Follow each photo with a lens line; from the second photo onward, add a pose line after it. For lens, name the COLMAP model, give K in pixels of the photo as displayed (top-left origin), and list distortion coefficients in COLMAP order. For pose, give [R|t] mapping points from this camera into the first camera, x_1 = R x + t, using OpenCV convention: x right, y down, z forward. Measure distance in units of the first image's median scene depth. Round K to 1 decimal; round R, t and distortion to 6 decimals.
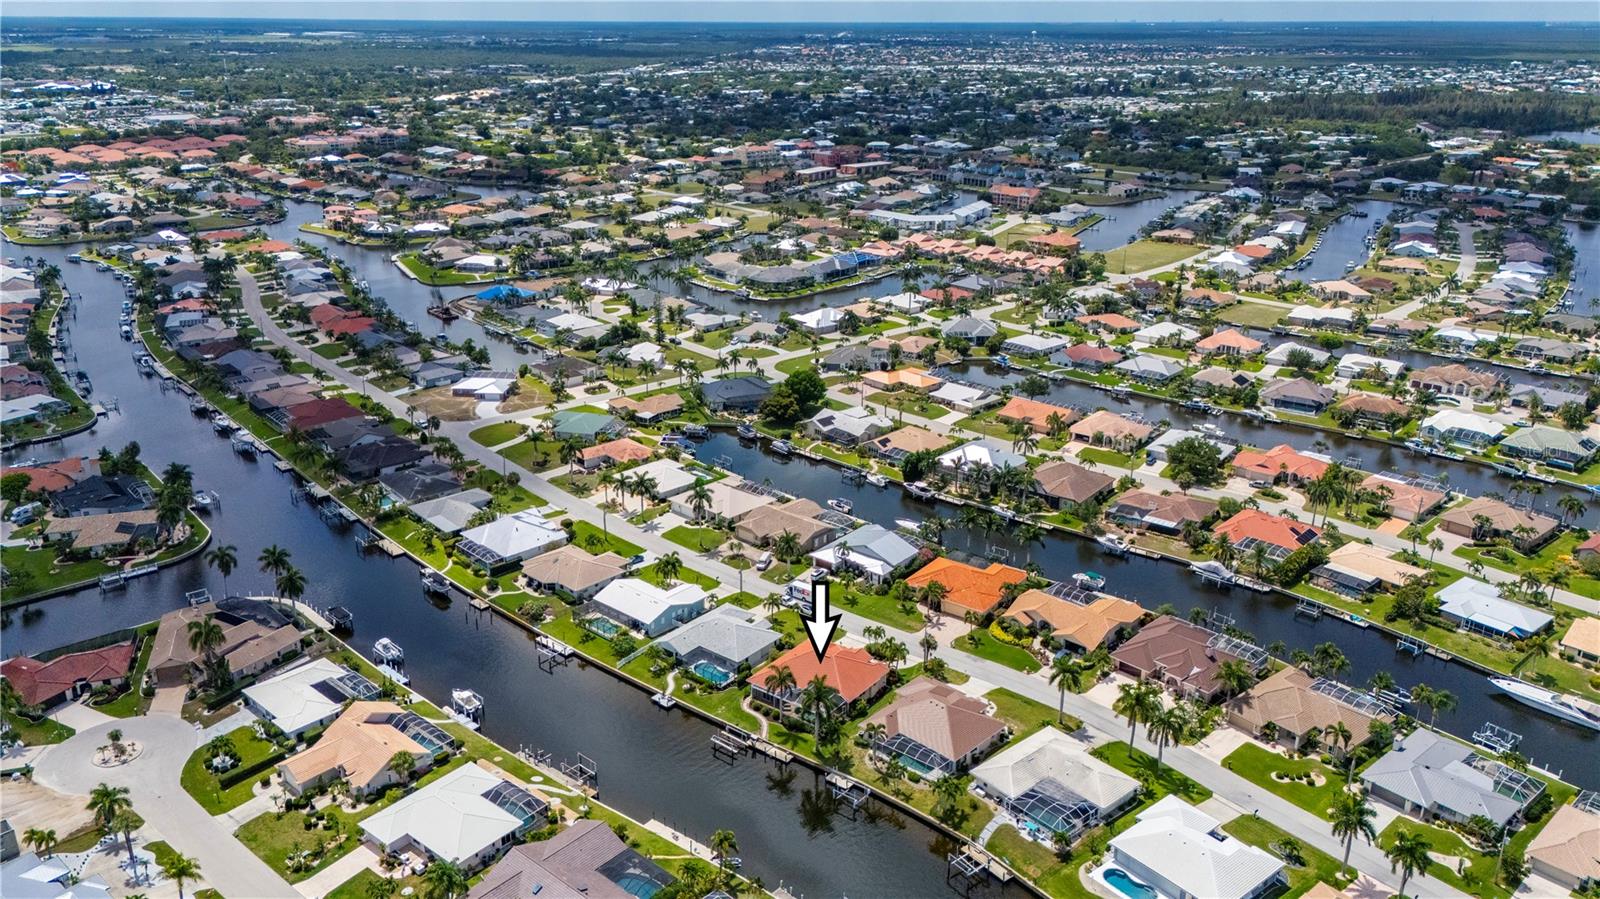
lens RADIAL K [[1182.0, 0, 800.0], [0, 1182.0, 449.5], [0, 0, 1]] dist [0.079482, -0.081533]
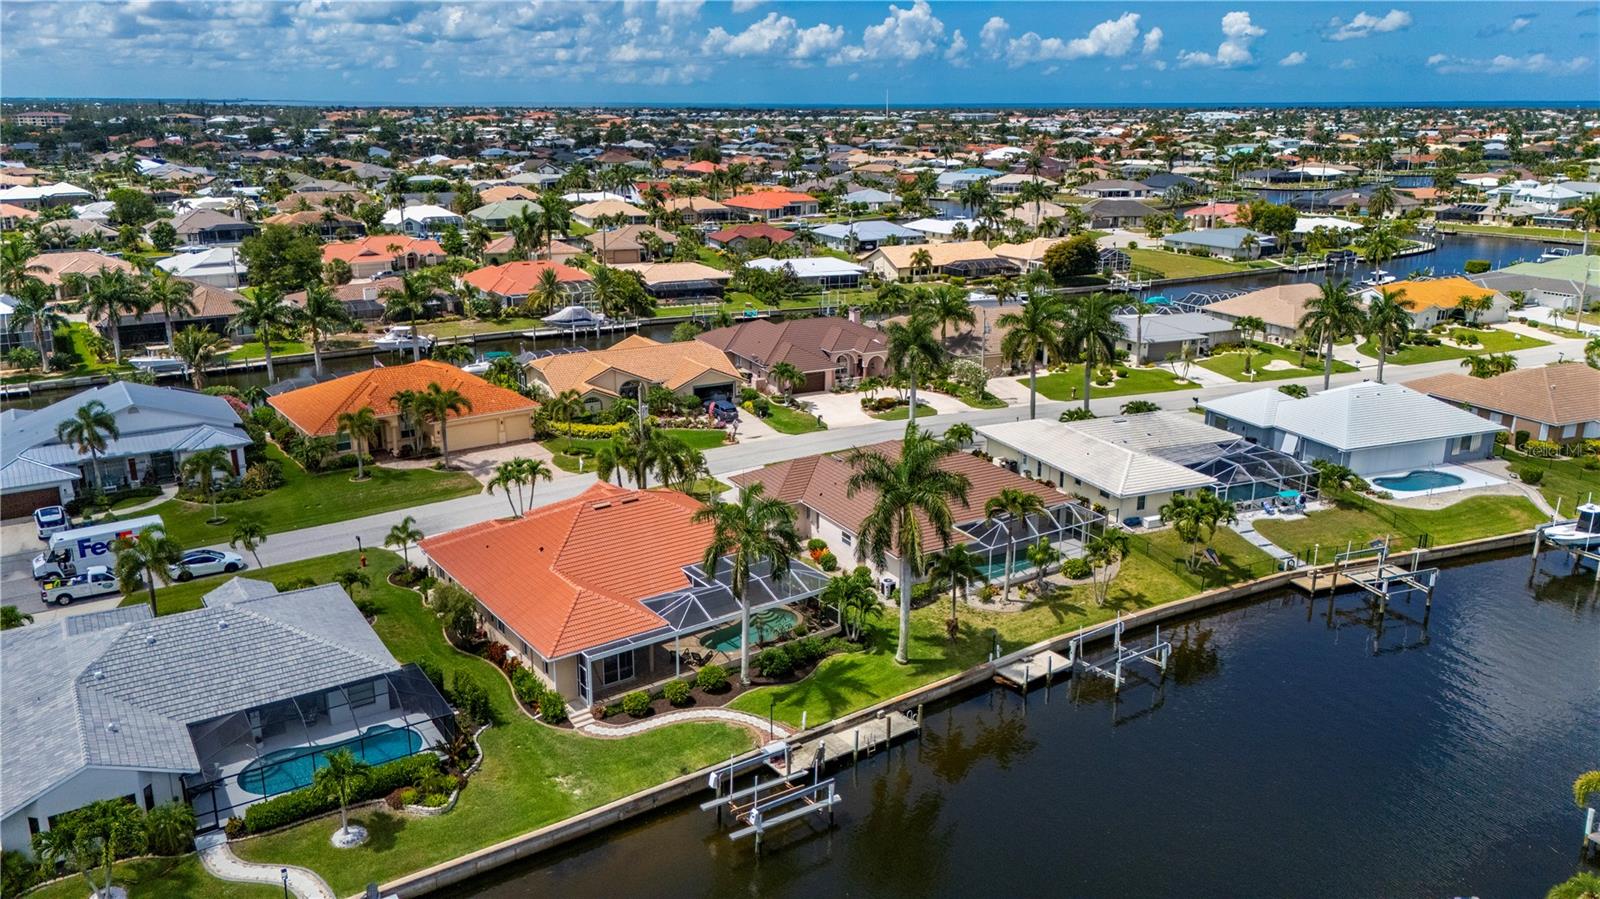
lens RADIAL K [[1166.5, 0, 793.1], [0, 1166.5, 450.9], [0, 0, 1]] dist [0.099104, -0.123492]
pose [[0.305455, -0.274941, 0.911649, -0.164840], [0.331125, 0.928325, 0.169025, 0.074660], [-0.892778, 0.250241, 0.374601, 0.512598]]
